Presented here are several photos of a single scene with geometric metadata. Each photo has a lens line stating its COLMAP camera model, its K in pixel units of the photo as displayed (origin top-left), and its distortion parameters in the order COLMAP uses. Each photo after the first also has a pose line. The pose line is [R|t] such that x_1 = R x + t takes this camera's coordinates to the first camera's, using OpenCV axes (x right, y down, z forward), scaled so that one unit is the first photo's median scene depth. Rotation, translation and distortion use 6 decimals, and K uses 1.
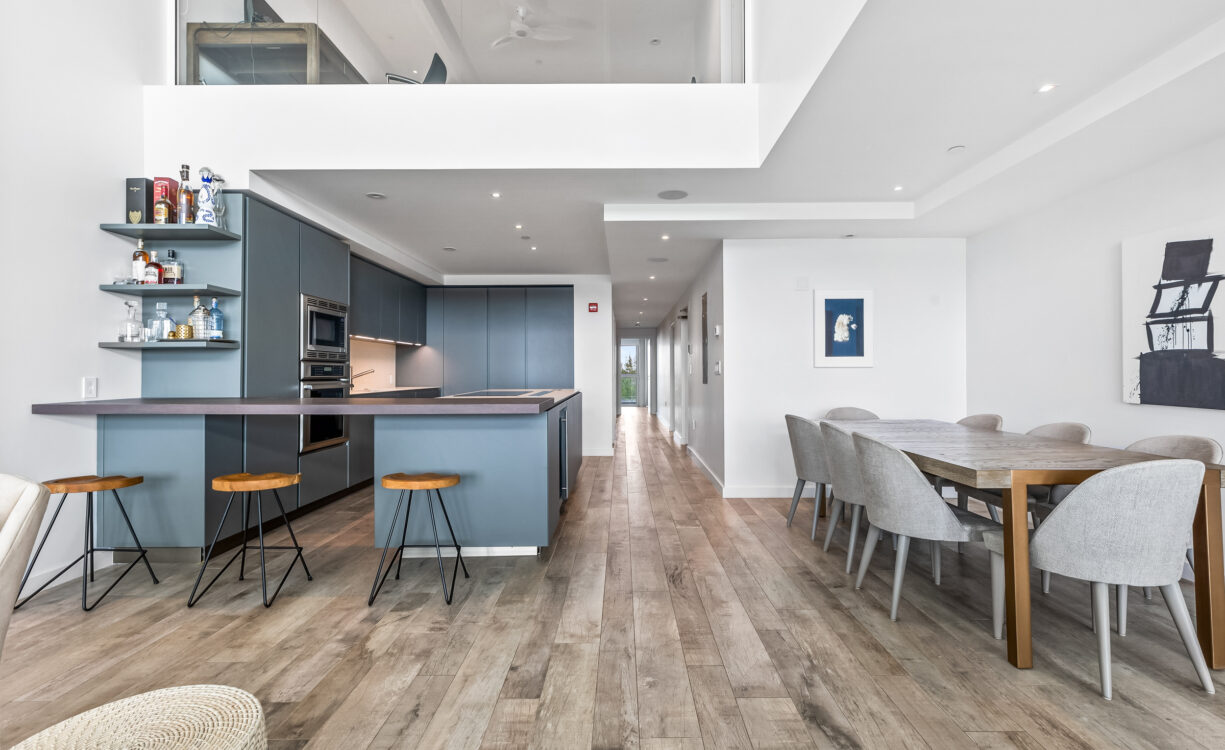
lens RADIAL K [[571.4, 0, 613.2], [0, 571.4, 366.7], [0, 0, 1]] dist [0.000776, 0.000515]
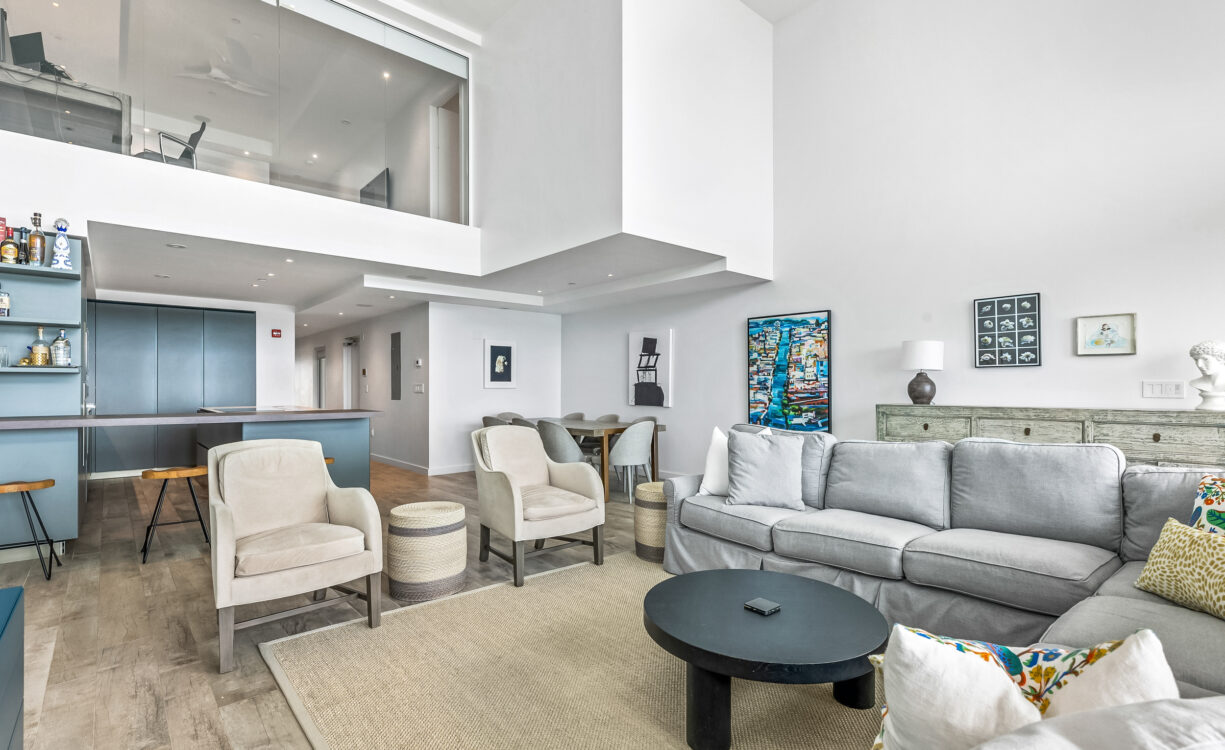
lens RADIAL K [[584.7, 0, 604.9], [0, 584.7, 389.7], [0, 0, 1]] dist [-0.000930, -0.000083]
pose [[0.751145, -0.001394, 0.660136, -0.641051], [-0.006936, 0.999926, 0.010004, -0.017787], [-0.660101, -0.012093, 0.751080, -0.610571]]
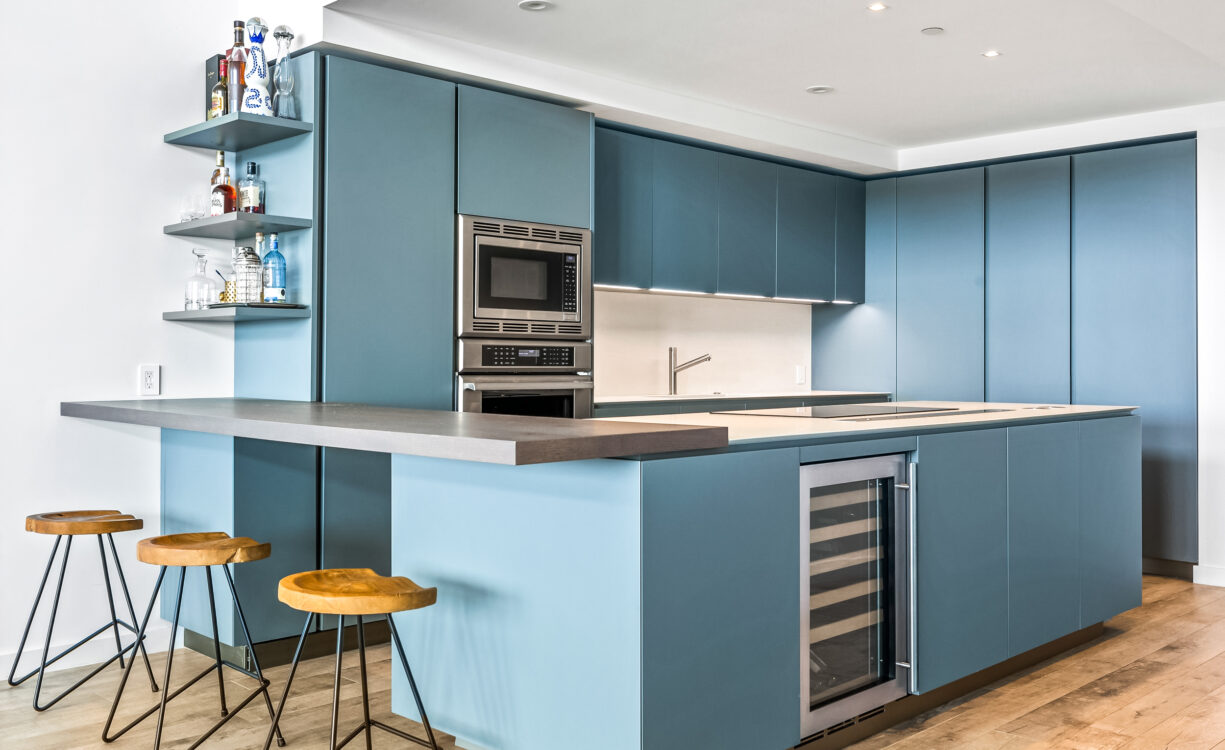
lens RADIAL K [[1148.6, 0, 612.7], [0, 1148.6, 362.6], [0, 0, 1]] dist [0.006798, 0.003046]
pose [[0.715392, 0.005519, -0.698702, 0.391215], [0.001560, 0.999954, 0.009496, 0.003635], [0.698722, -0.007883, 0.715350, 0.377962]]
